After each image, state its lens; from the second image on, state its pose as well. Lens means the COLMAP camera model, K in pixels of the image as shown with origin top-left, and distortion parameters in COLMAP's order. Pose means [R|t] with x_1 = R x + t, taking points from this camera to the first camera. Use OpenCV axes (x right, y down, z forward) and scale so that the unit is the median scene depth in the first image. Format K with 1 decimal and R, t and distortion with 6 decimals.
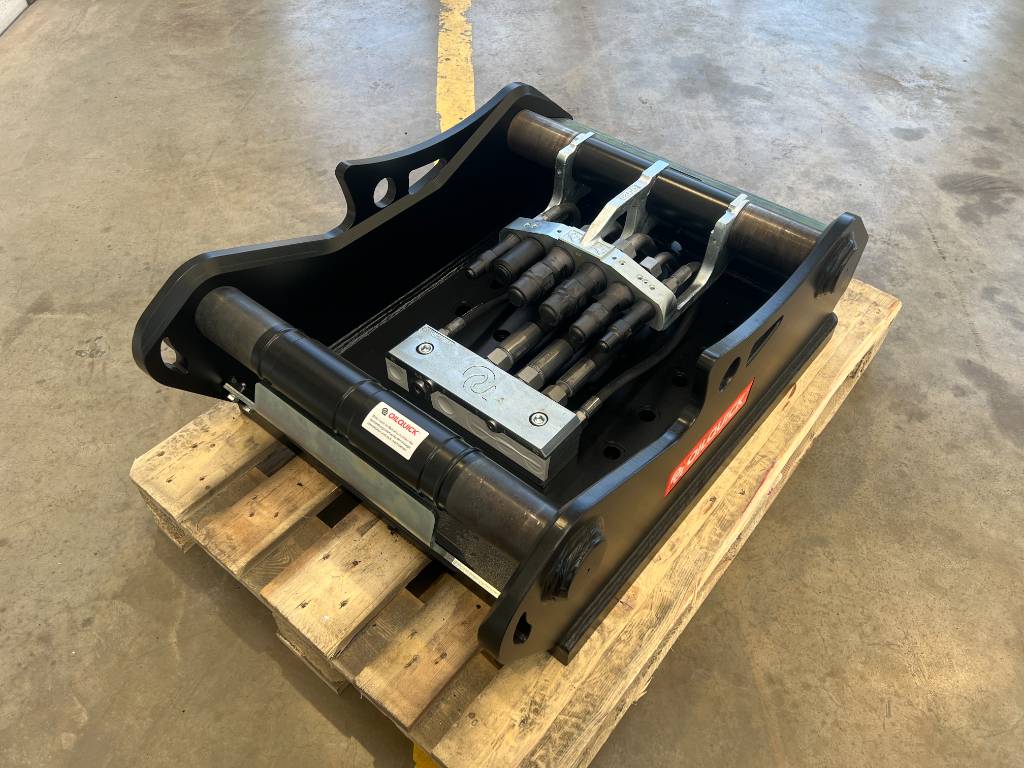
lens RADIAL K [[773.8, 0, 515.0], [0, 773.8, 387.7], [0, 0, 1]] dist [0.051256, -0.056925]
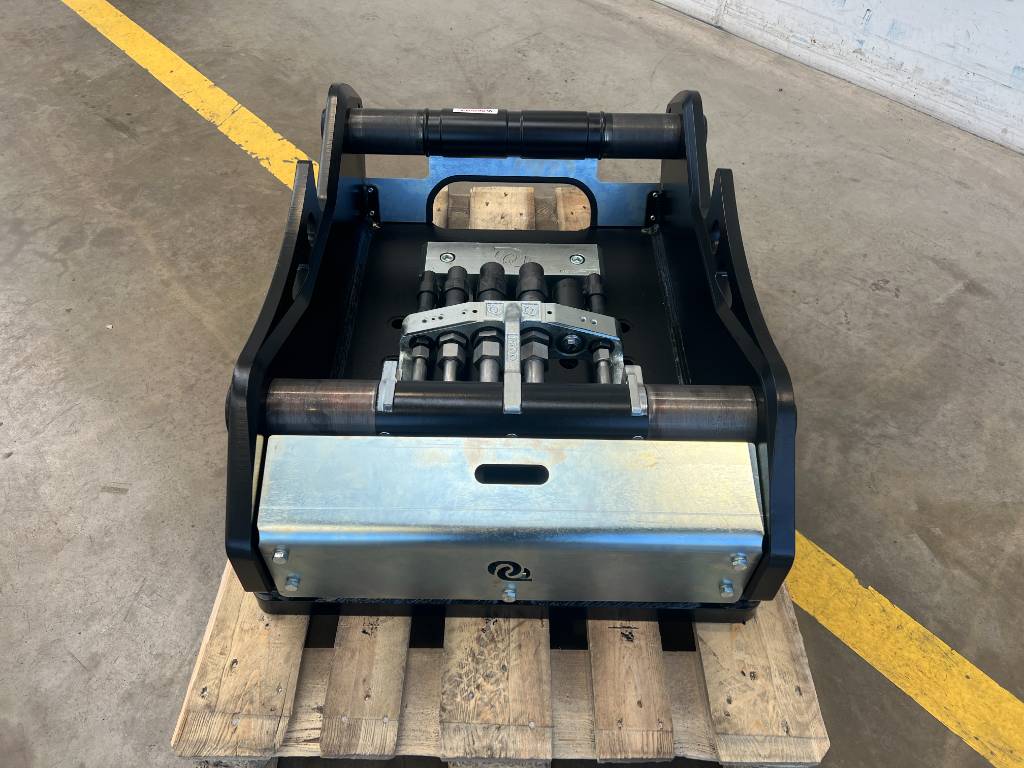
lens RADIAL K [[776.3, 0, 507.8], [0, 776.3, 385.9], [0, 0, 1]] dist [0.052597, -0.058251]
pose [[-0.777785, 0.447735, -0.441117, 0.555857], [-0.477320, 0.035841, 0.877998, -1.014330], [0.408921, 0.893448, 0.185836, 0.943759]]
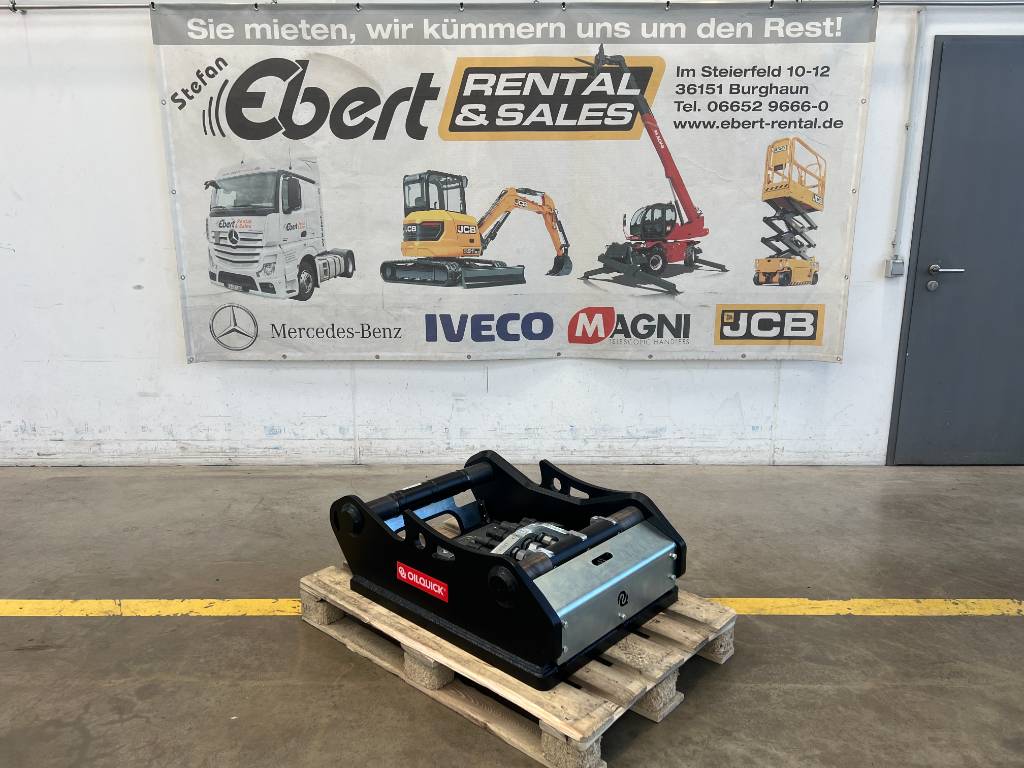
lens RADIAL K [[769.2, 0, 513.2], [0, 769.2, 390.4], [0, 0, 1]] dist [0.070077, -0.082014]
pose [[-0.048930, 0.215500, -0.975277, 2.008256], [-0.729744, 0.658990, 0.182224, -0.779508], [0.681968, 0.720619, 0.125015, 0.490413]]
